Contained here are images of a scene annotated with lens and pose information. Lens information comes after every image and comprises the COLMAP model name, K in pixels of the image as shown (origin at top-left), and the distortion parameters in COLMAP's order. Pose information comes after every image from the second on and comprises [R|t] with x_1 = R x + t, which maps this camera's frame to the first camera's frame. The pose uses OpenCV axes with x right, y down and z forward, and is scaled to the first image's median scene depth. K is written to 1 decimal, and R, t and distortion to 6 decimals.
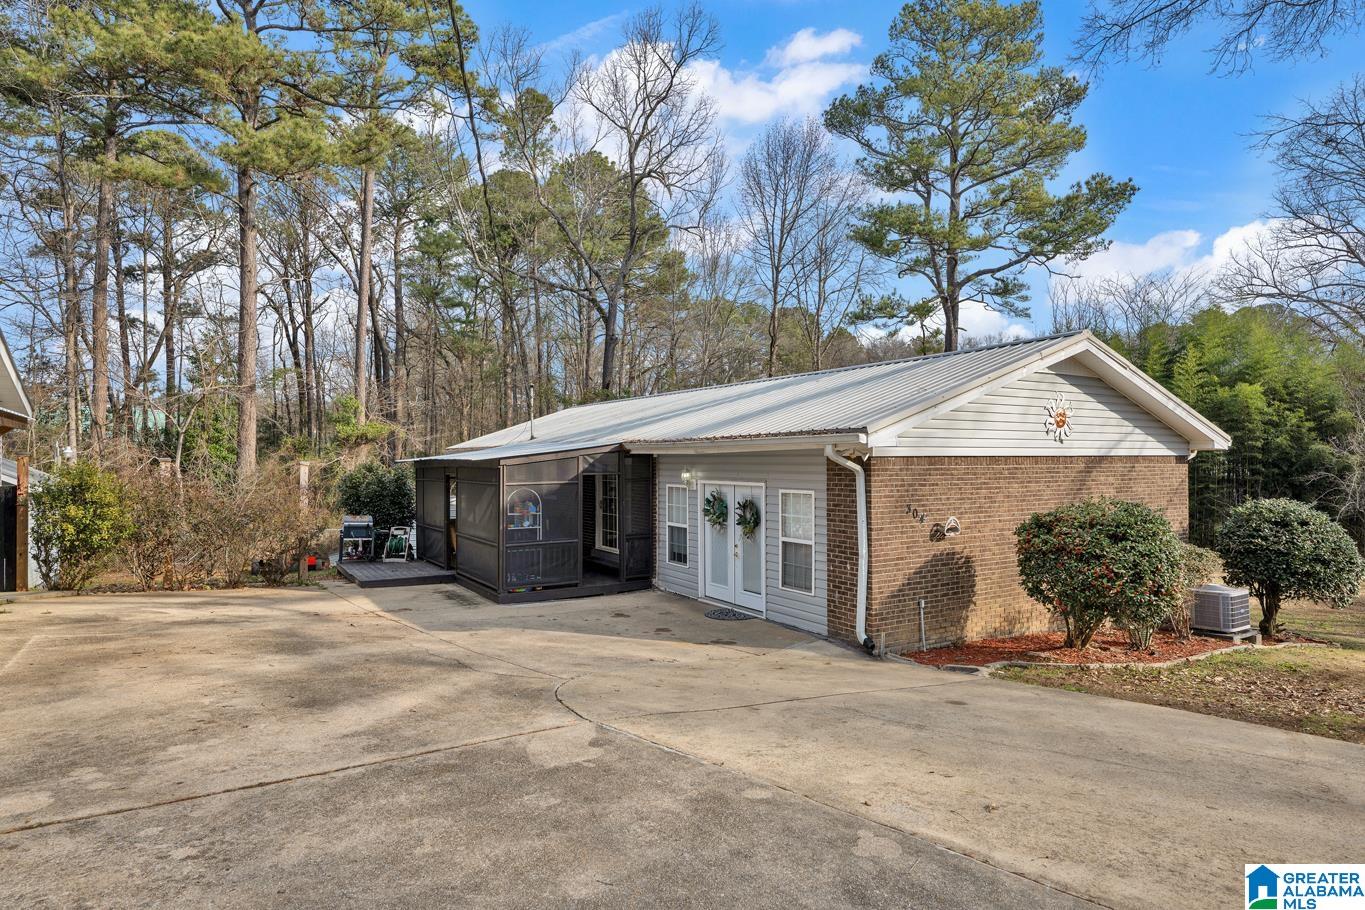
lens RADIAL K [[736.7, 0, 678.7], [0, 736.7, 459.3], [0, 0, 1]] dist [0.003541, 0.000402]
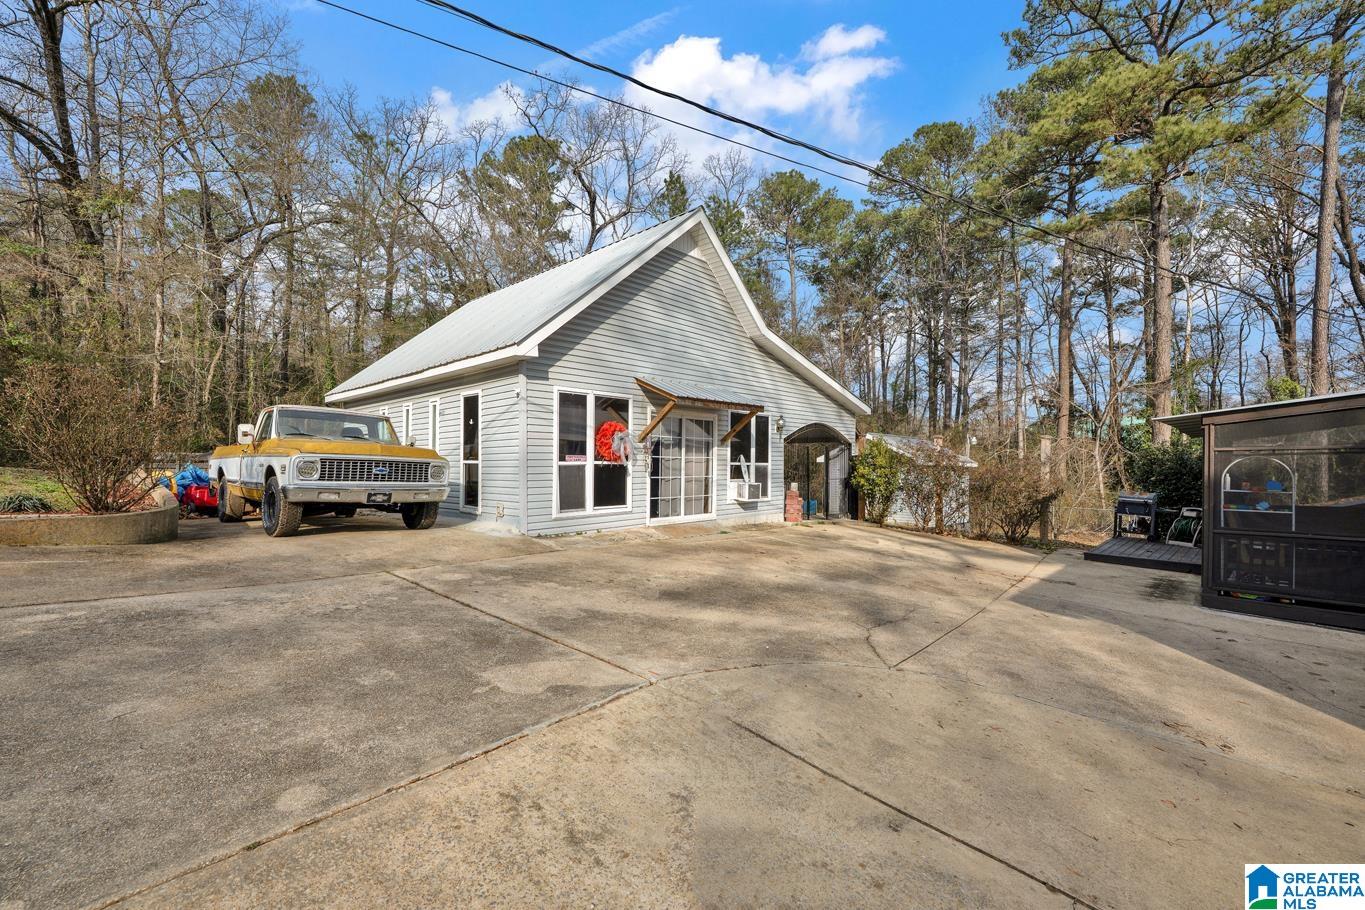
lens RADIAL K [[547.9, 0, 677.1], [0, 547.9, 458.4], [0, 0, 1]] dist [0.001740, 0.000152]
pose [[0.228343, -0.000229, -0.973581, 0.553845], [0.004975, 0.999987, 0.000932, 0.117320], [0.973568, -0.005056, 0.228341, 1.002423]]
